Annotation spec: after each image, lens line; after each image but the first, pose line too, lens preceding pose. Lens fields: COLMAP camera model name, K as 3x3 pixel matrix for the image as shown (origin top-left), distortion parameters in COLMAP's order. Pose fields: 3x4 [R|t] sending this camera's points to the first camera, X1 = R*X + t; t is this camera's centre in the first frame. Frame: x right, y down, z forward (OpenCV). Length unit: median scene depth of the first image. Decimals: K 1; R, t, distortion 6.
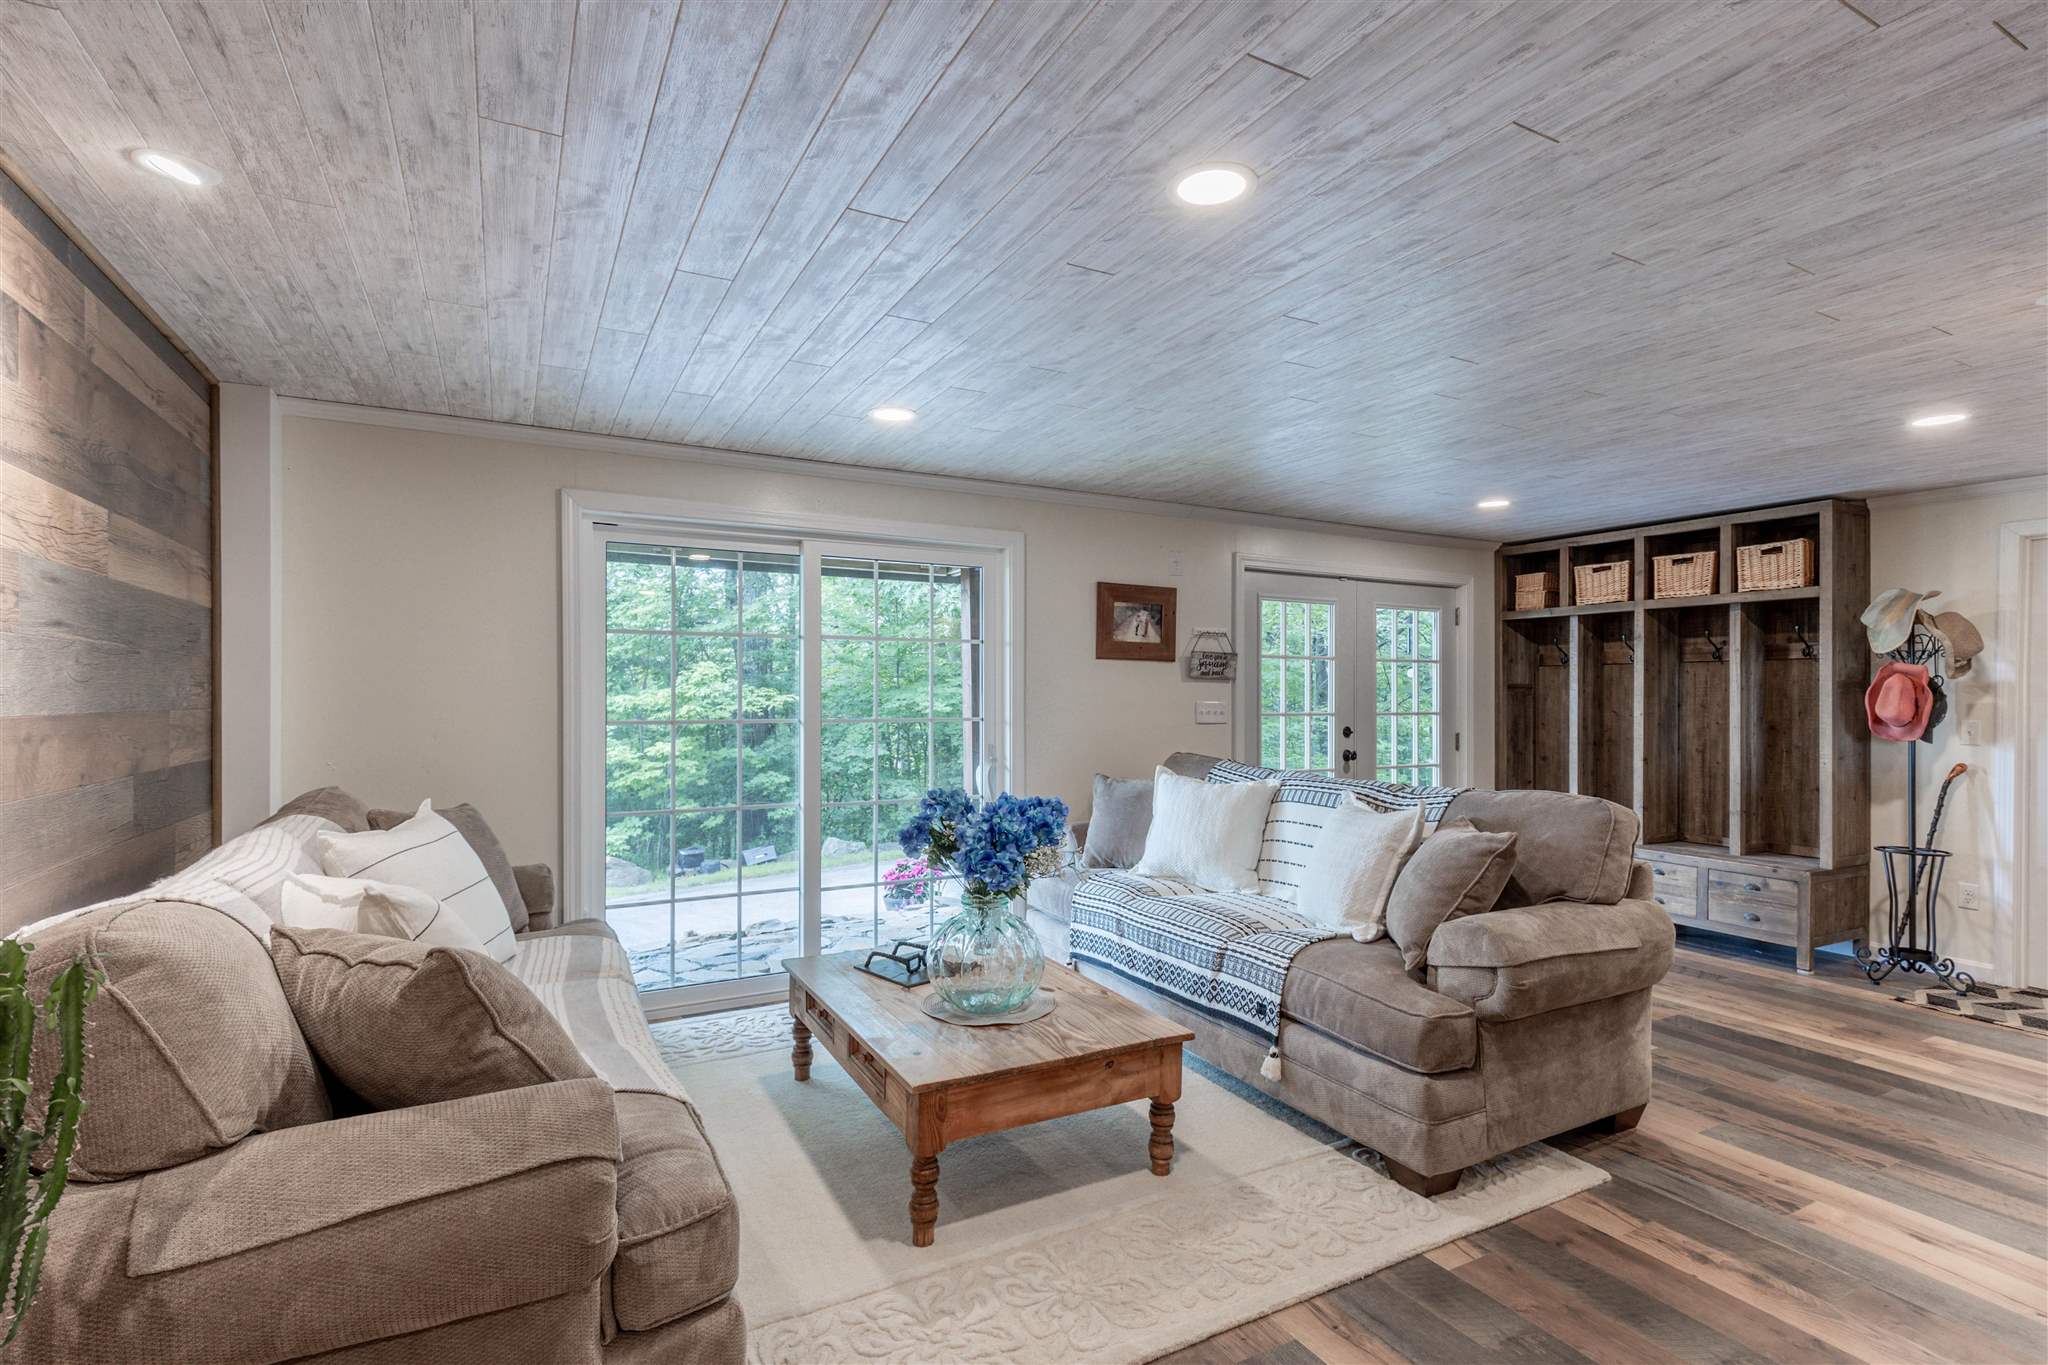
lens RADIAL K [[960.8, 0, 1029.1], [0, 960.8, 692.1], [0, 0, 1]] dist [0.001844, 0.000337]
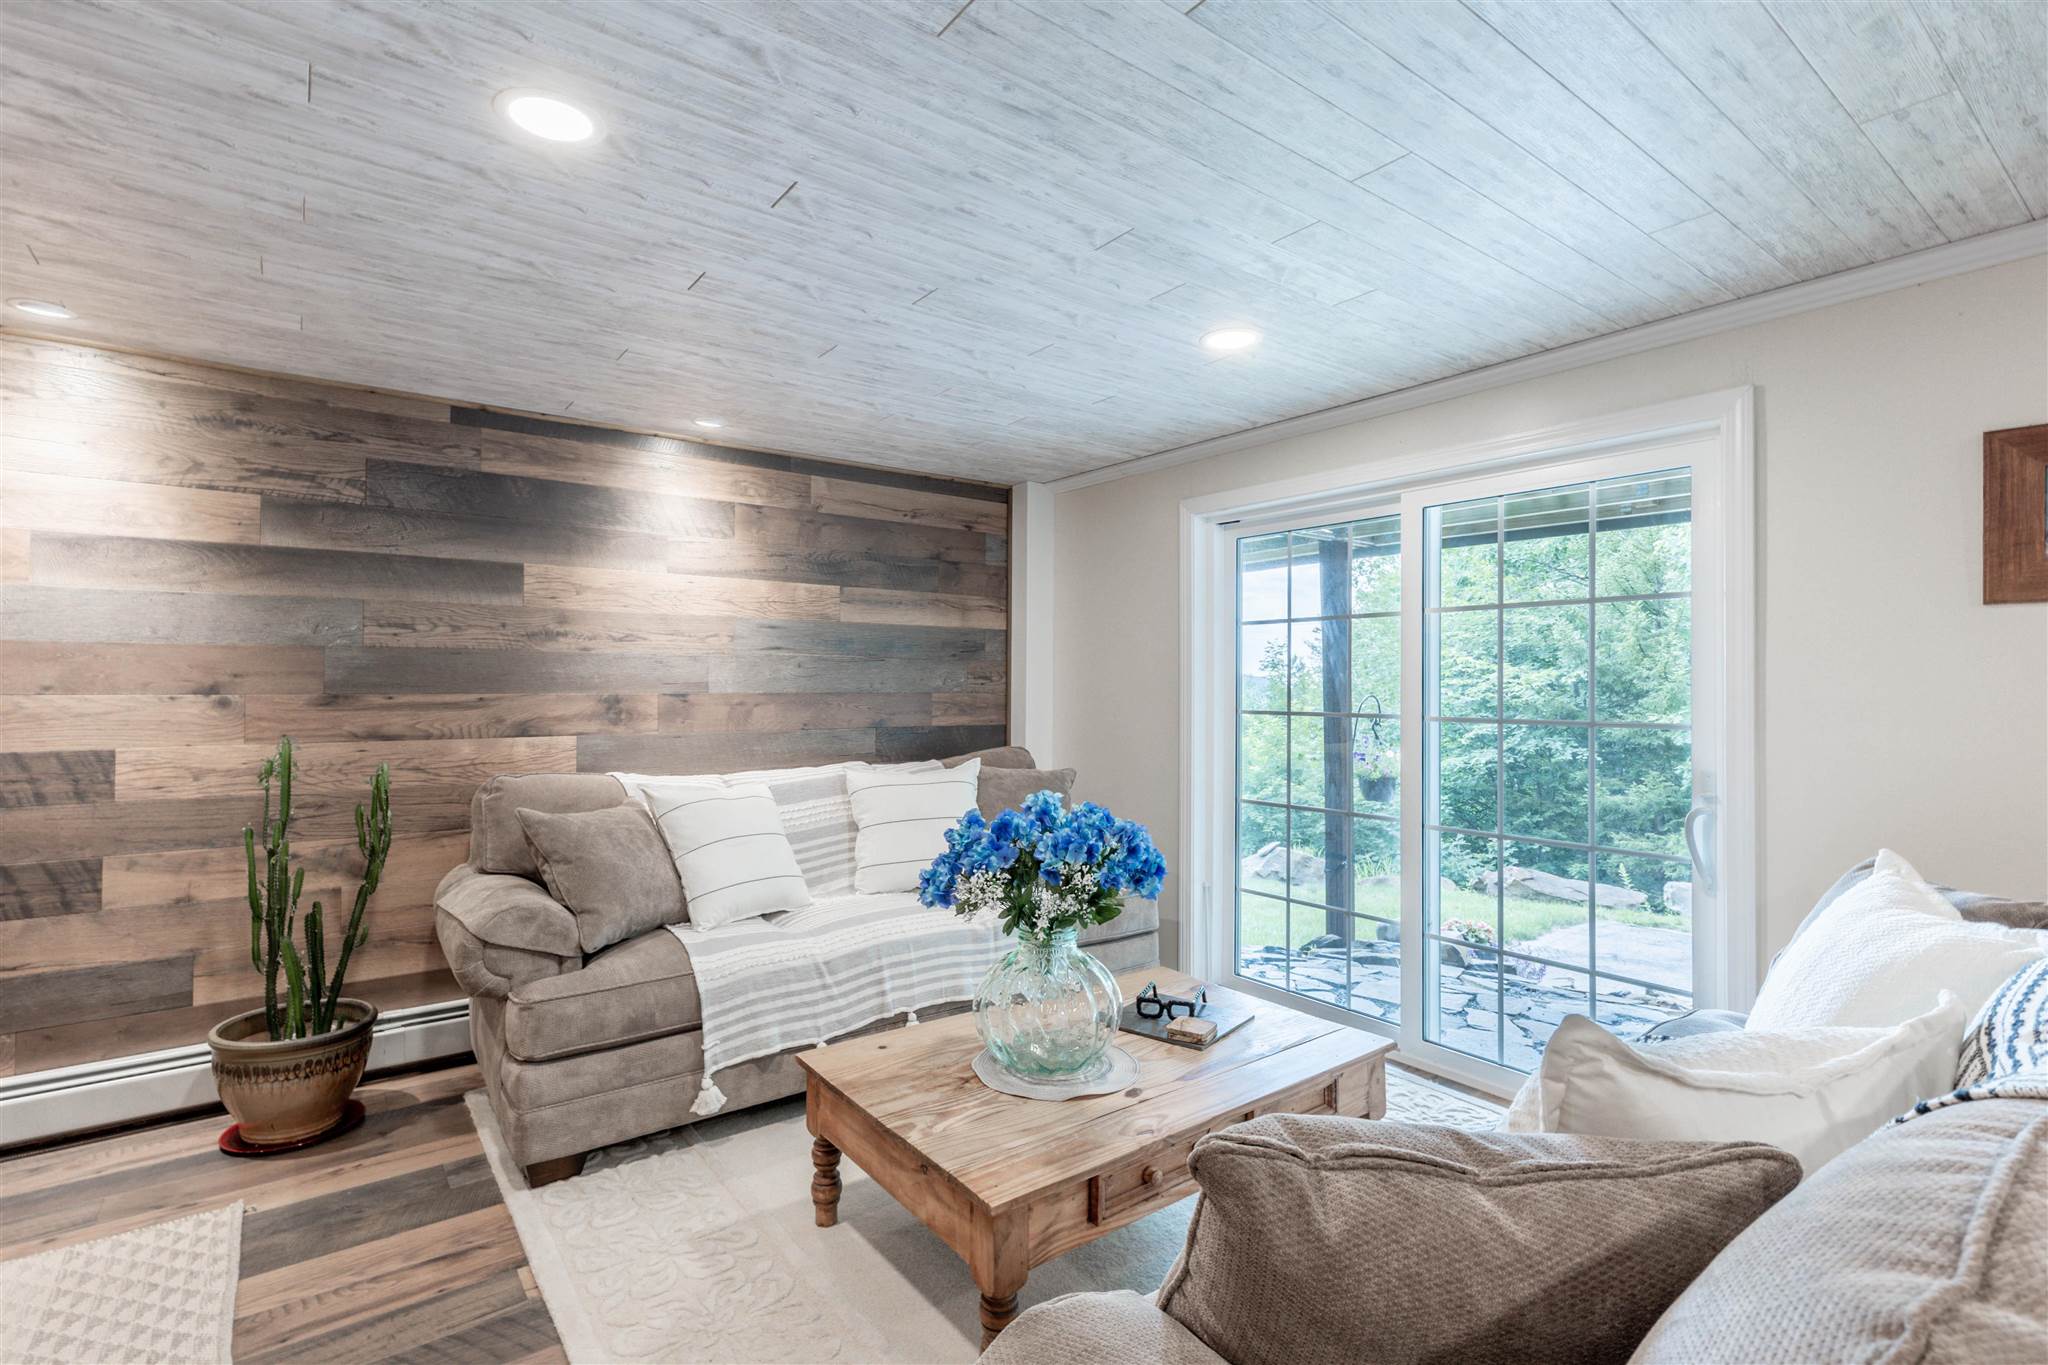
lens RADIAL K [[930.8, 0, 1024.2], [0, 930.8, 669.4], [0, 0, 1]] dist [-0.001166, 0.000289]
pose [[0.169020, -0.017369, -0.985460, 0.762224], [0.000226, 0.999845, -0.017583, 0.006274], [0.985613, 0.002749, 0.168997, 0.879109]]
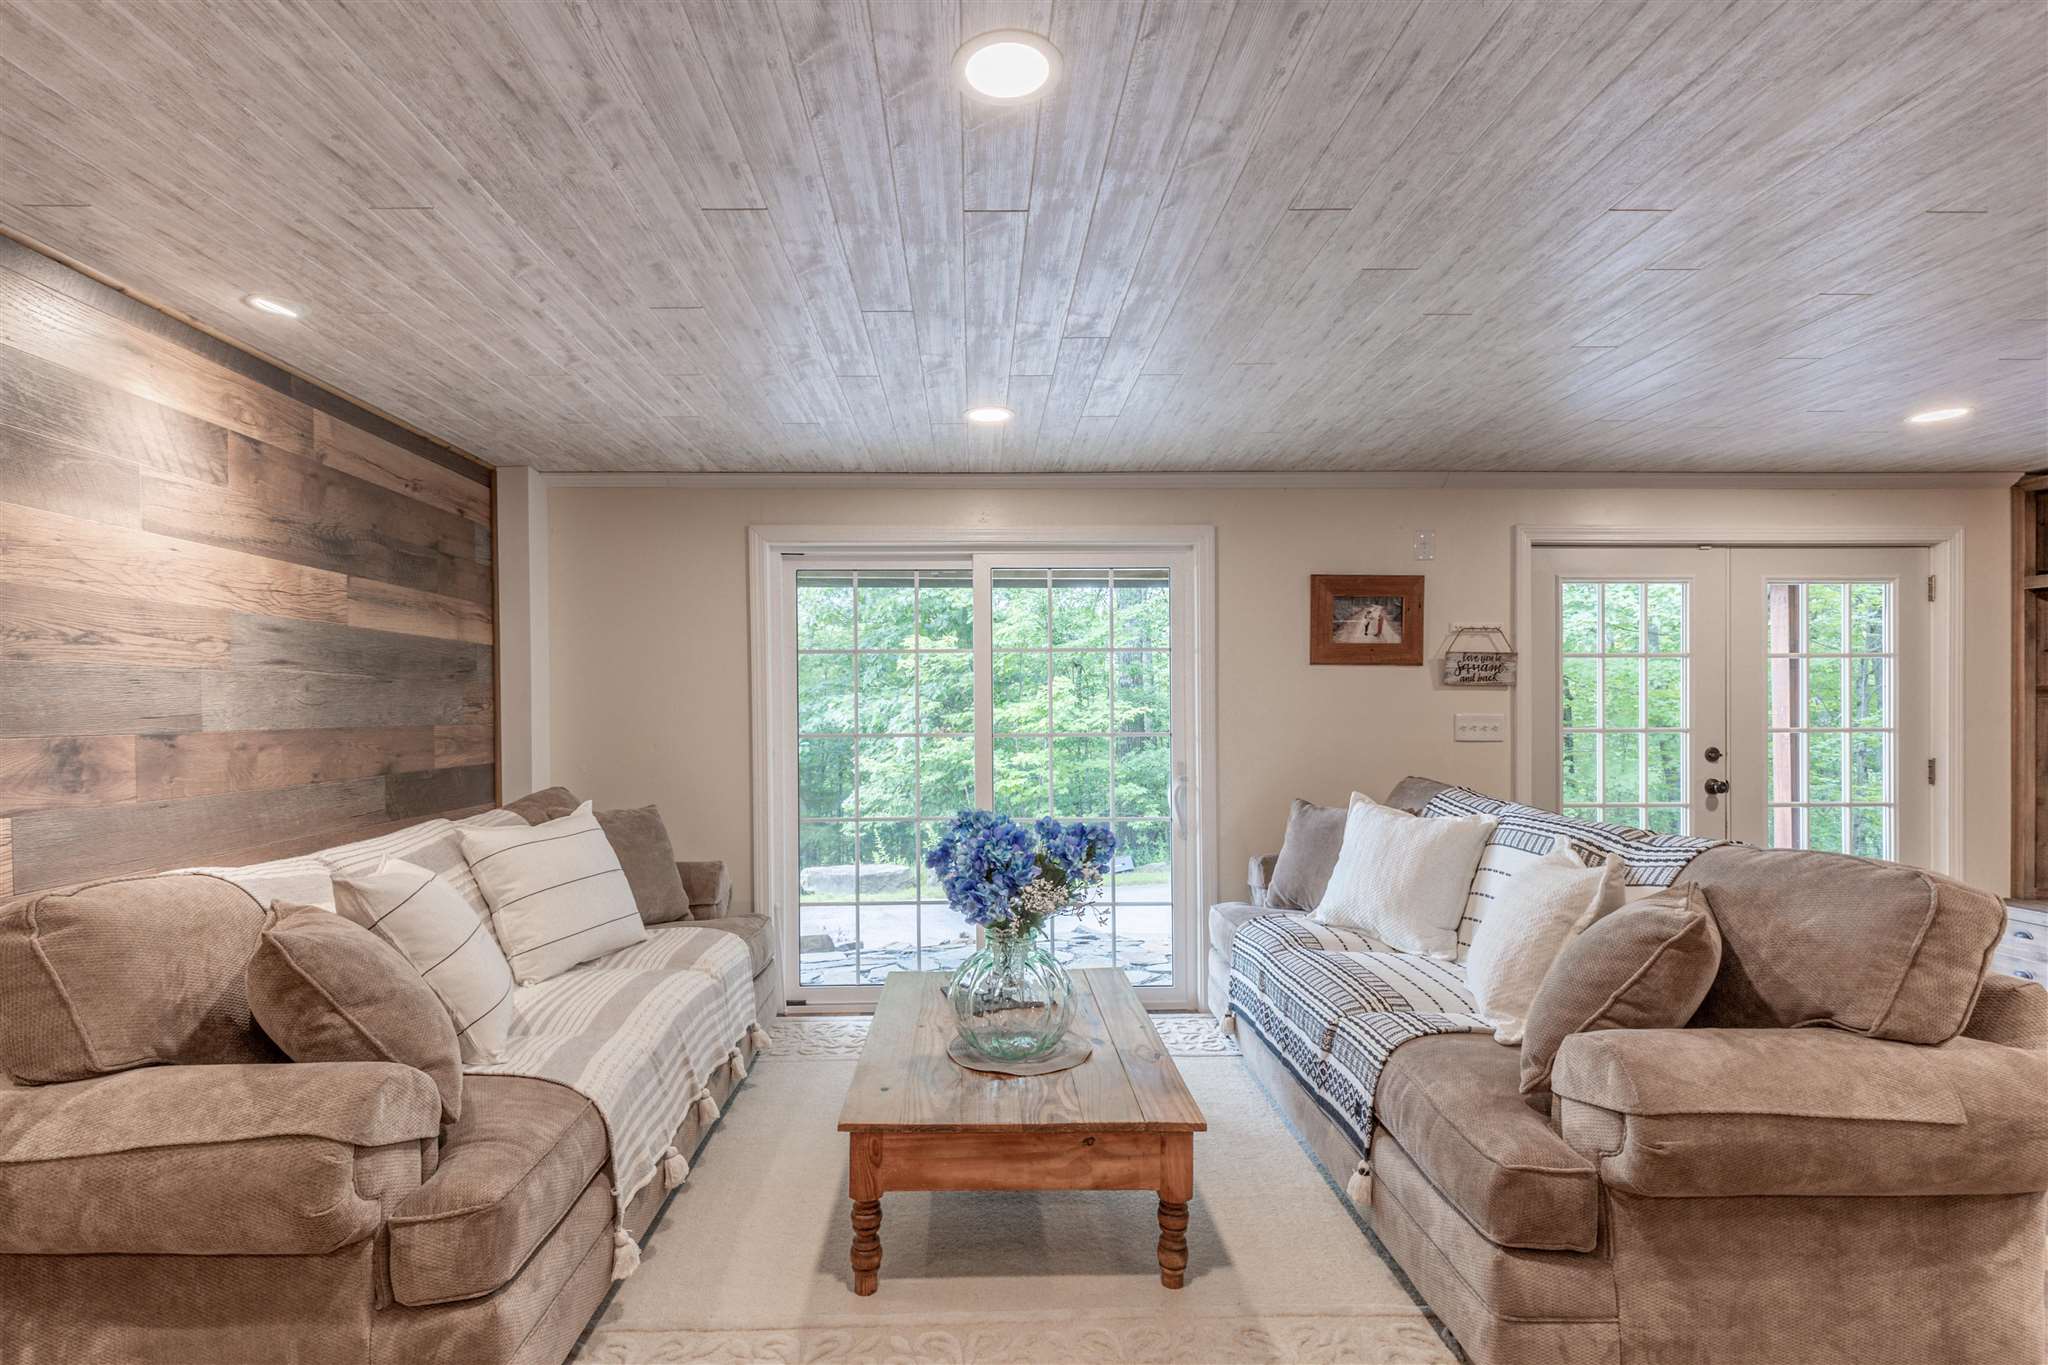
lens RADIAL K [[957.0, 0, 993.1], [0, 957.0, 715.3], [0, 0, 1]] dist [0.002355, 0.001239]
pose [[0.889516, -0.003707, -0.456890, 0.366937], [0.009078, 0.999913, 0.009561, -0.000286], [0.456815, -0.012652, 0.889472, 0.192864]]
